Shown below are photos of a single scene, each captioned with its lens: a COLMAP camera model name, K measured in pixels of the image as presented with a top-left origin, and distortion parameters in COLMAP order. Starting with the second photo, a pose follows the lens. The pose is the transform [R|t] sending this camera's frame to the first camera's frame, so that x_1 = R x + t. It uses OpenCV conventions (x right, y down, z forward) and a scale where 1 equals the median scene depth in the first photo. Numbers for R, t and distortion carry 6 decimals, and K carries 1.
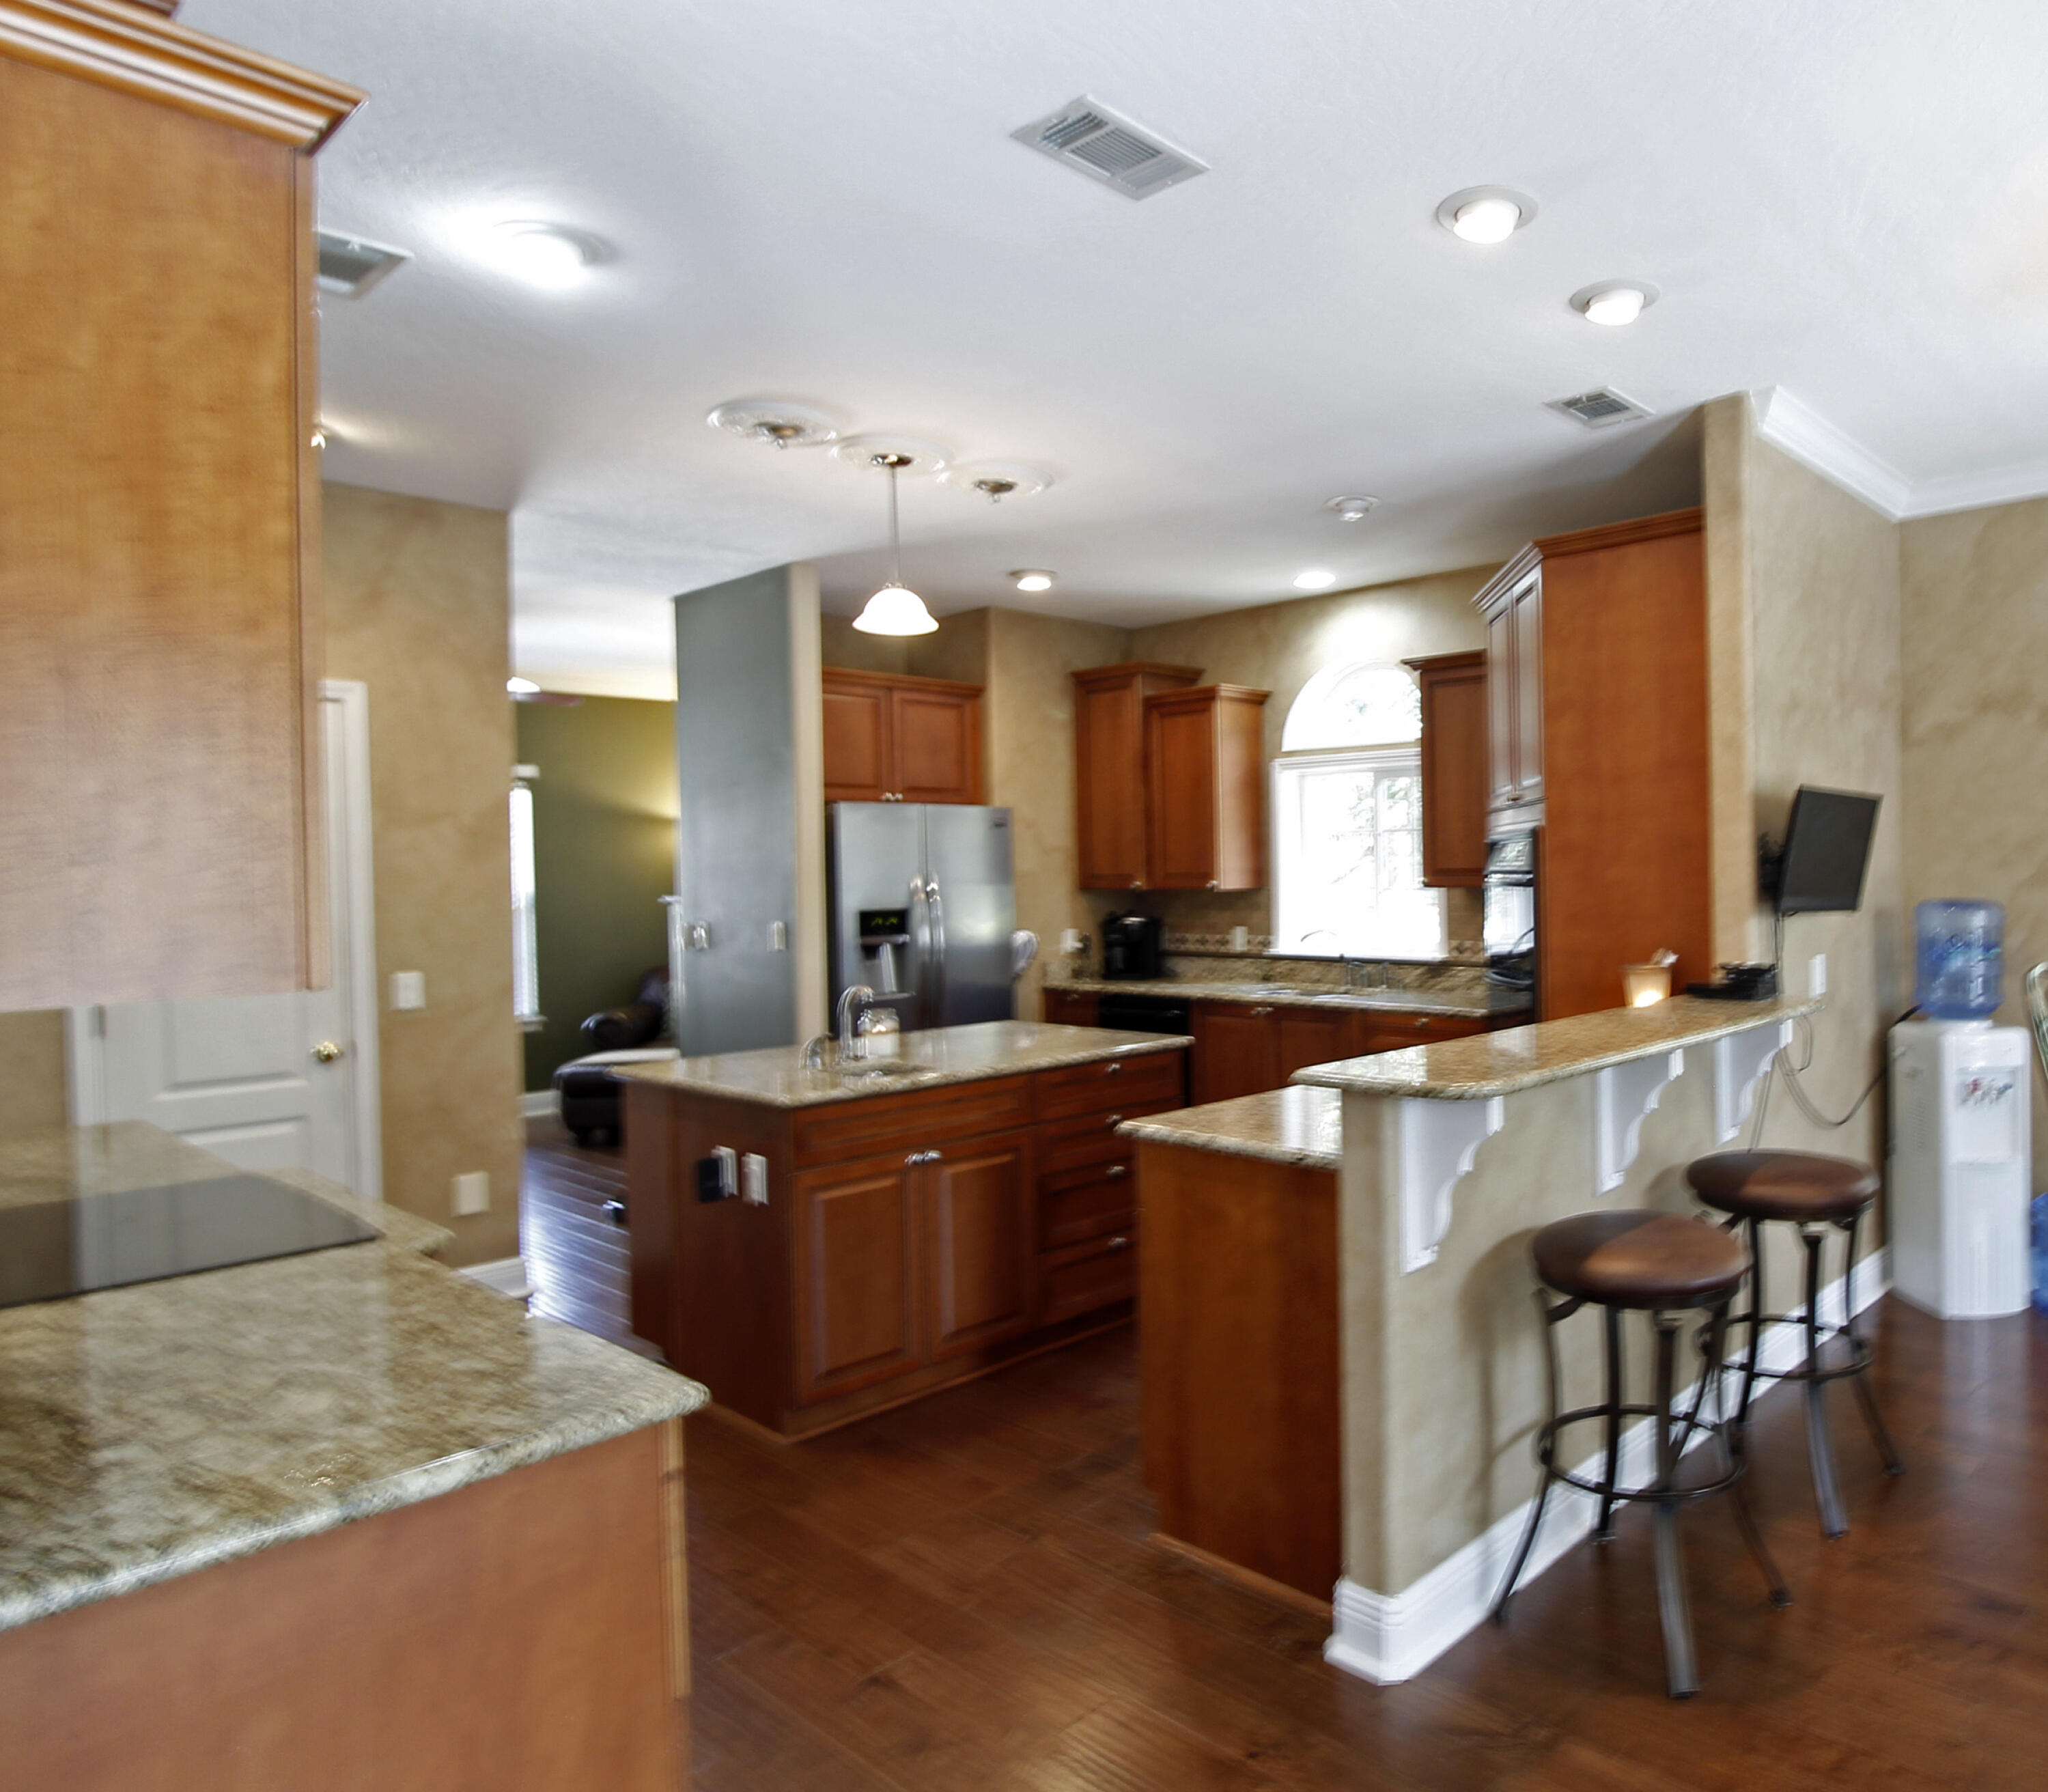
lens RADIAL K [[1371.0, 0, 1024.0], [0, 1371.0, 896.0], [0, 0, 1]] dist [0.000601, 0.000003]
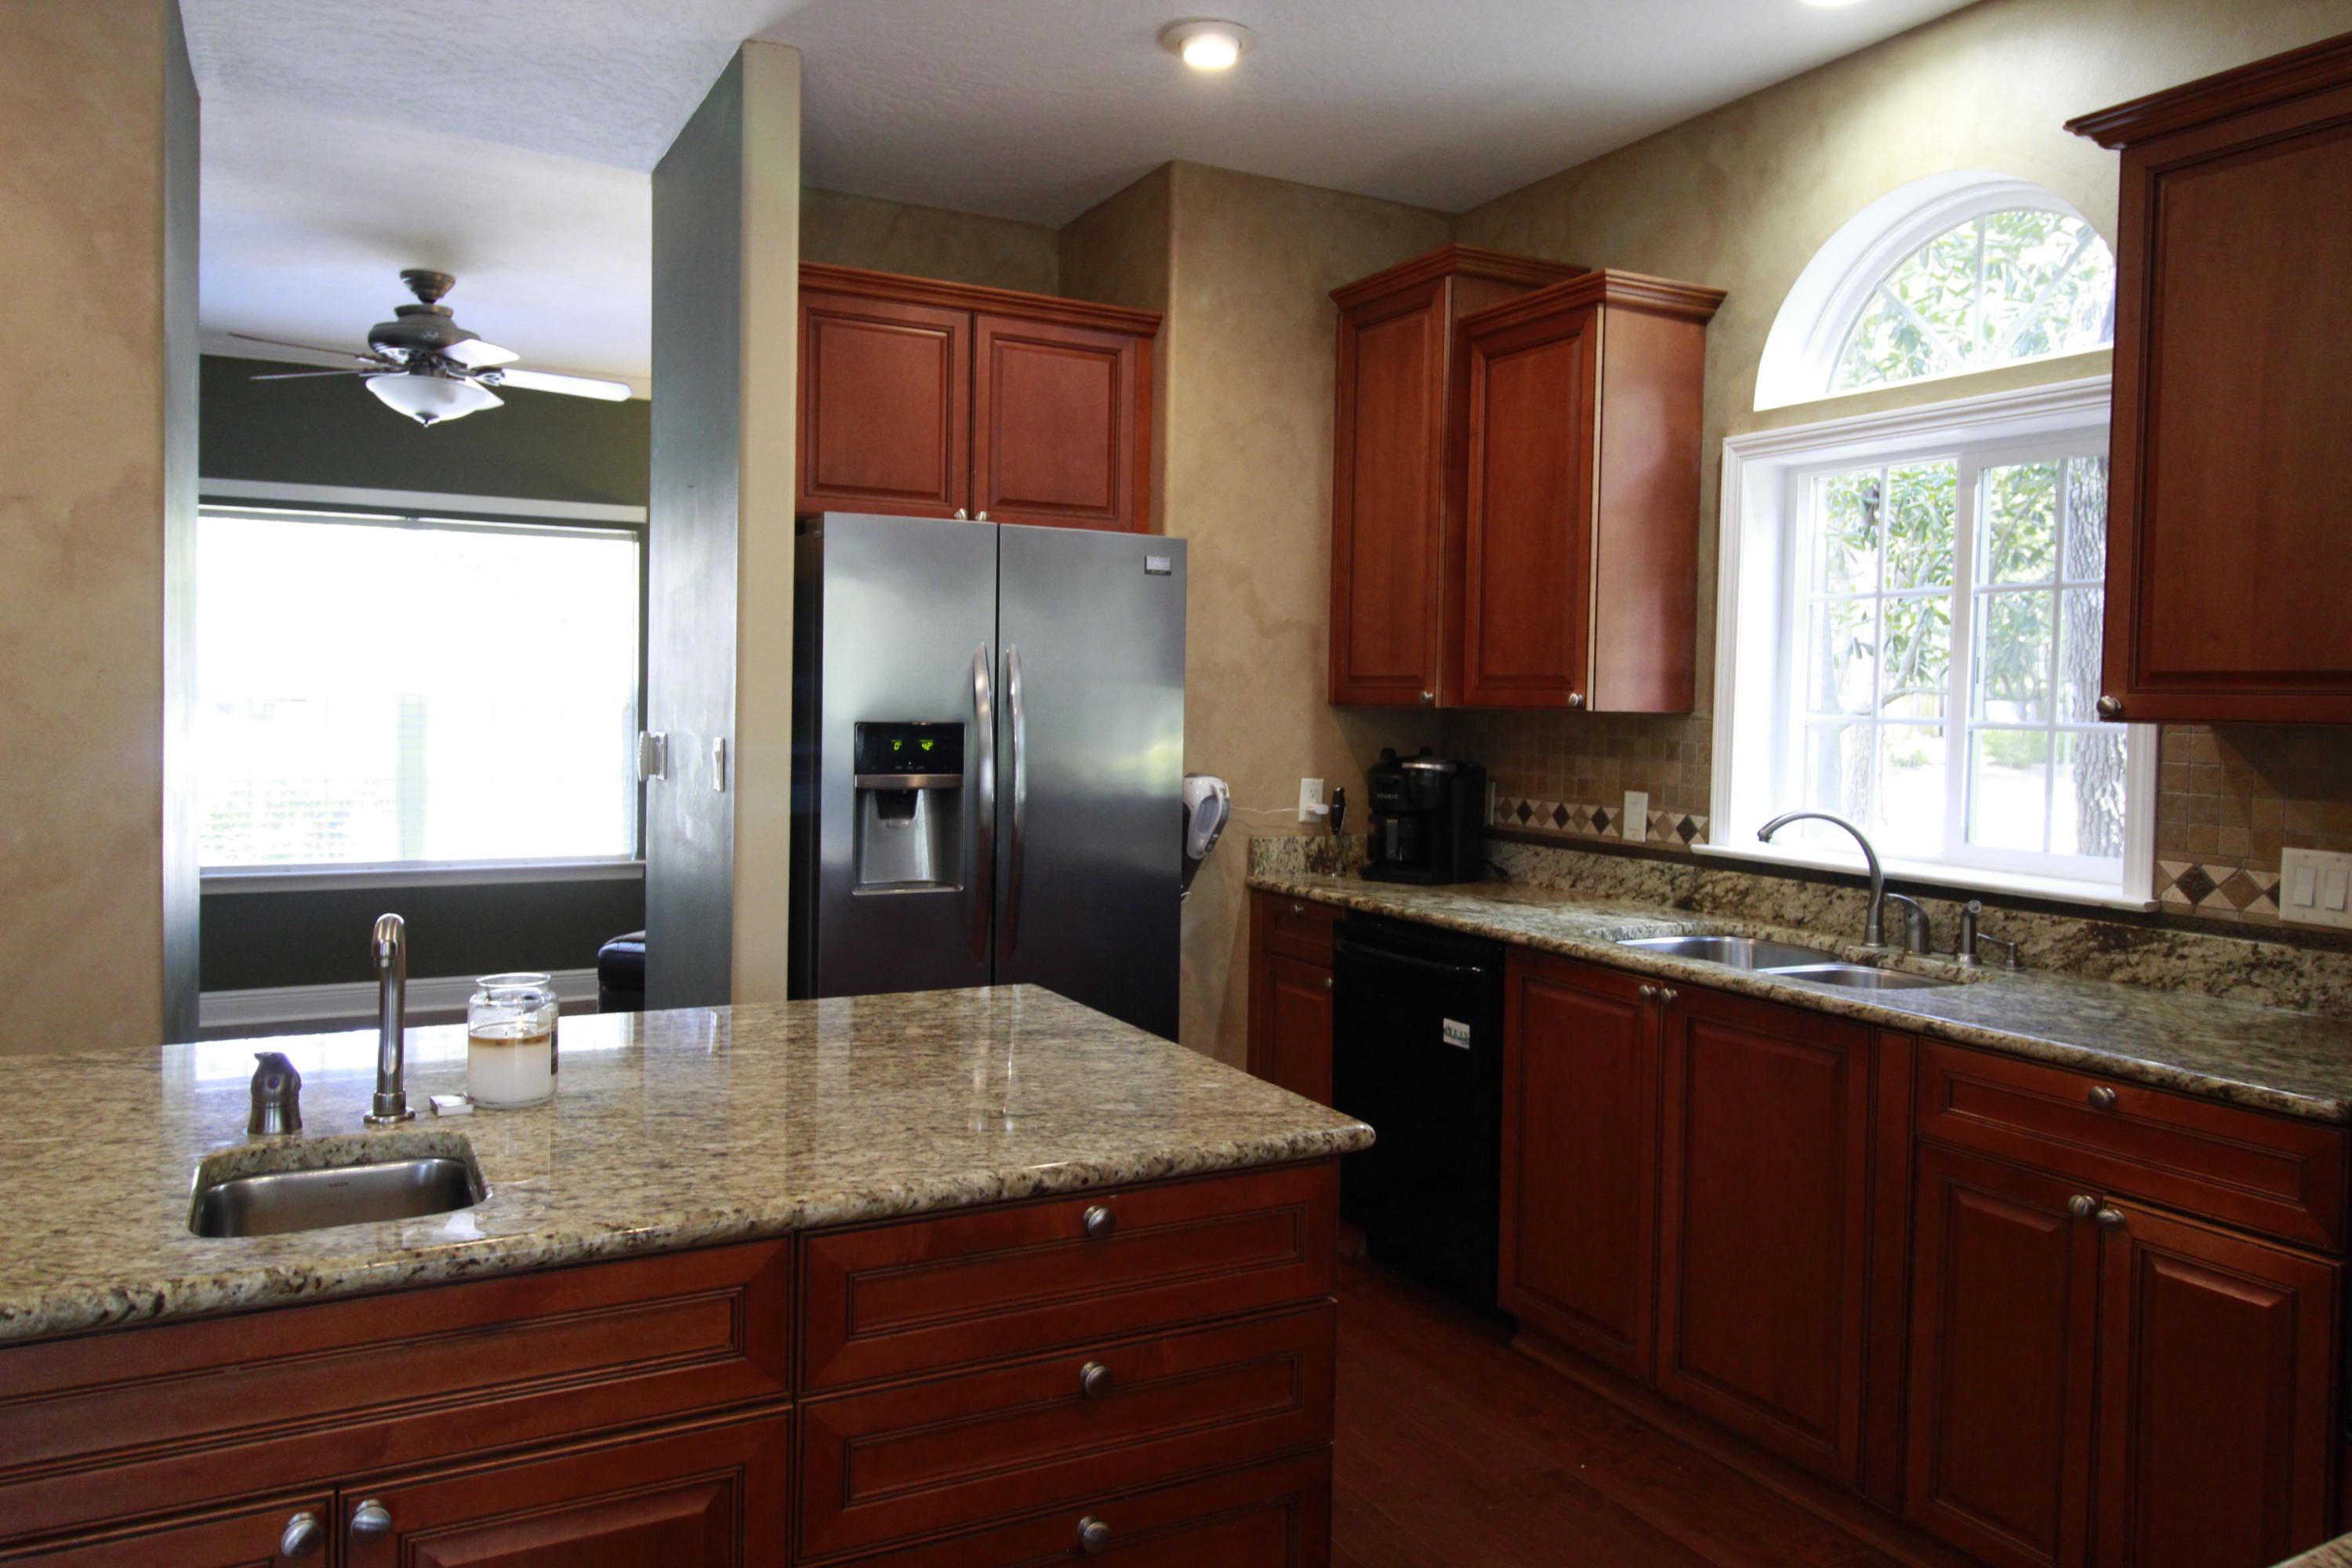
lens RADIAL K [[1468.2, 0, 1139.8], [0, 1468.2, 745.5], [0, 0, 1]] dist [-0.001784, -0.000615]
pose [[0.973110, 0.046082, -0.225682, 0.102892], [-0.042828, 0.998896, 0.019294, 0.003782], [0.226322, -0.009110, 0.974010, 0.455036]]
